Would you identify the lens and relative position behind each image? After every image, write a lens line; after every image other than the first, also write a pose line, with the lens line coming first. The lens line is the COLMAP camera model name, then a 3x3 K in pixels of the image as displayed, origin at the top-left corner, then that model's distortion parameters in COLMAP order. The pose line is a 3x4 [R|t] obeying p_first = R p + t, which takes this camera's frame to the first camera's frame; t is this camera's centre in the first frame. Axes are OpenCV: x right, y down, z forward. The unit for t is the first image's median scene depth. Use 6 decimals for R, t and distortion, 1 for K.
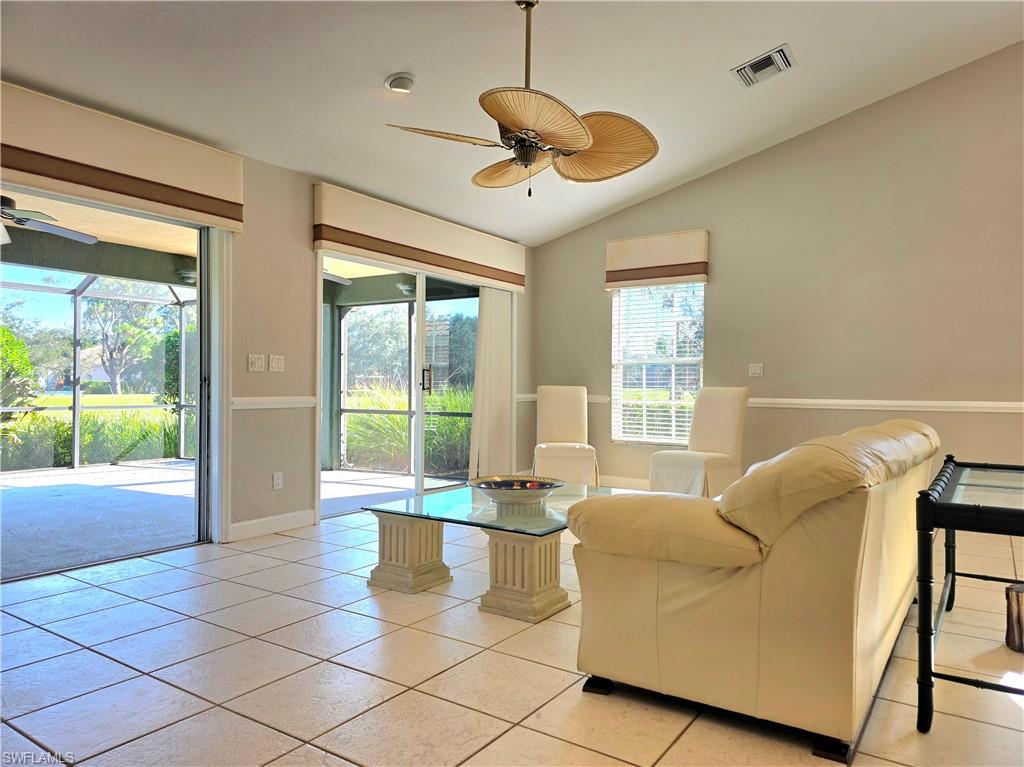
lens RADIAL K [[695.8, 0, 512.0], [0, 695.8, 383.5], [0, 0, 1]] dist [0.000329, -0.000191]
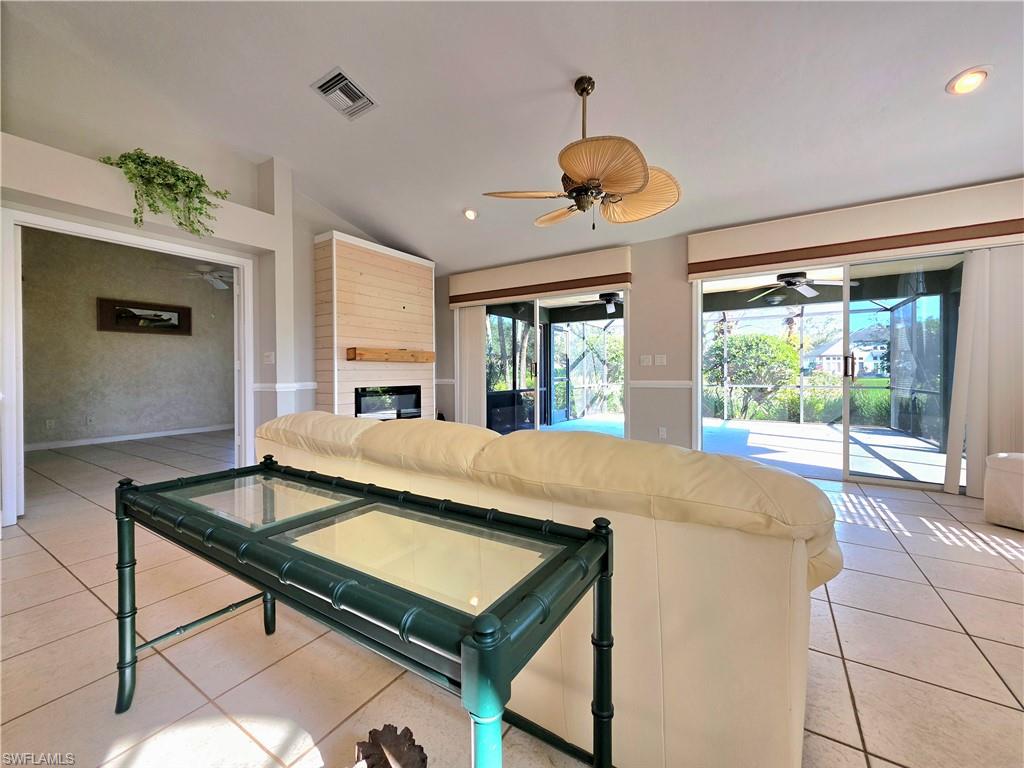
lens RADIAL K [[412.5, 0, 514.0], [0, 412.5, 372.1], [0, 0, 1]] dist [-0.000588, -0.000001]
pose [[0.035722, -0.005116, -0.999349, 0.576150], [0.012086, 0.999916, -0.004687, -0.000670], [0.999289, -0.011910, 0.035781, 0.589020]]
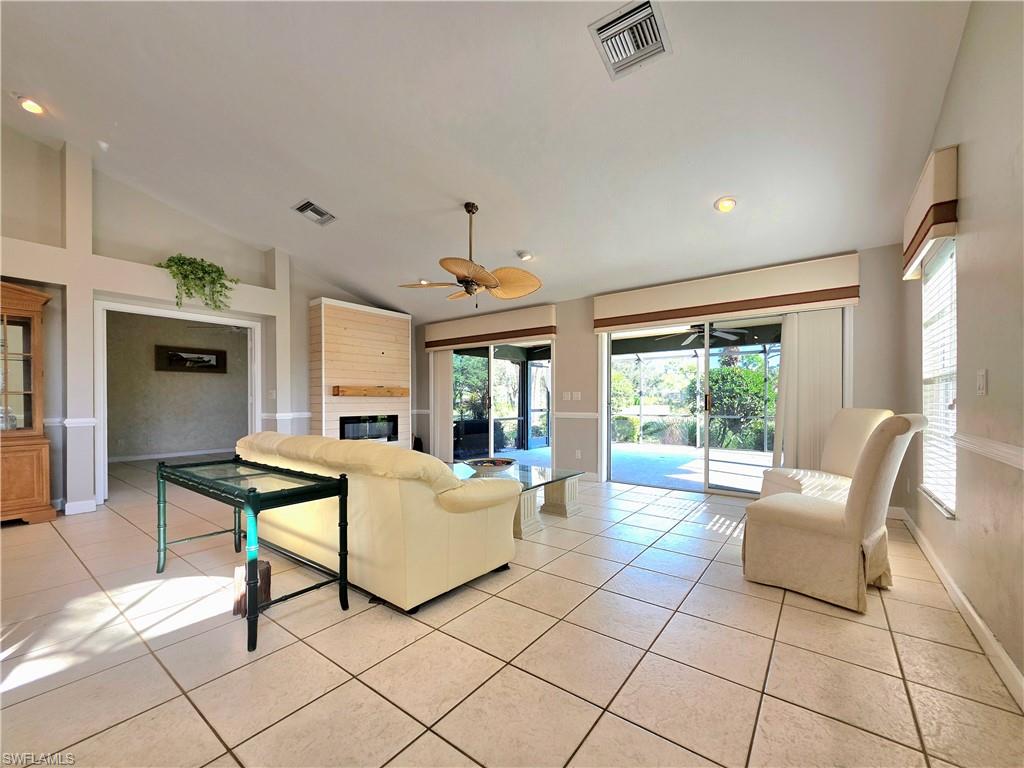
lens RADIAL K [[414.7, 0, 522.6], [0, 414.7, 401.0], [0, 0, 1]] dist [0.000415, -0.000047]
pose [[-0.034294, -0.003876, -0.999404, 0.826375], [0.008348, 0.999956, -0.004165, -0.010212], [0.999377, -0.008486, -0.034261, 0.836704]]
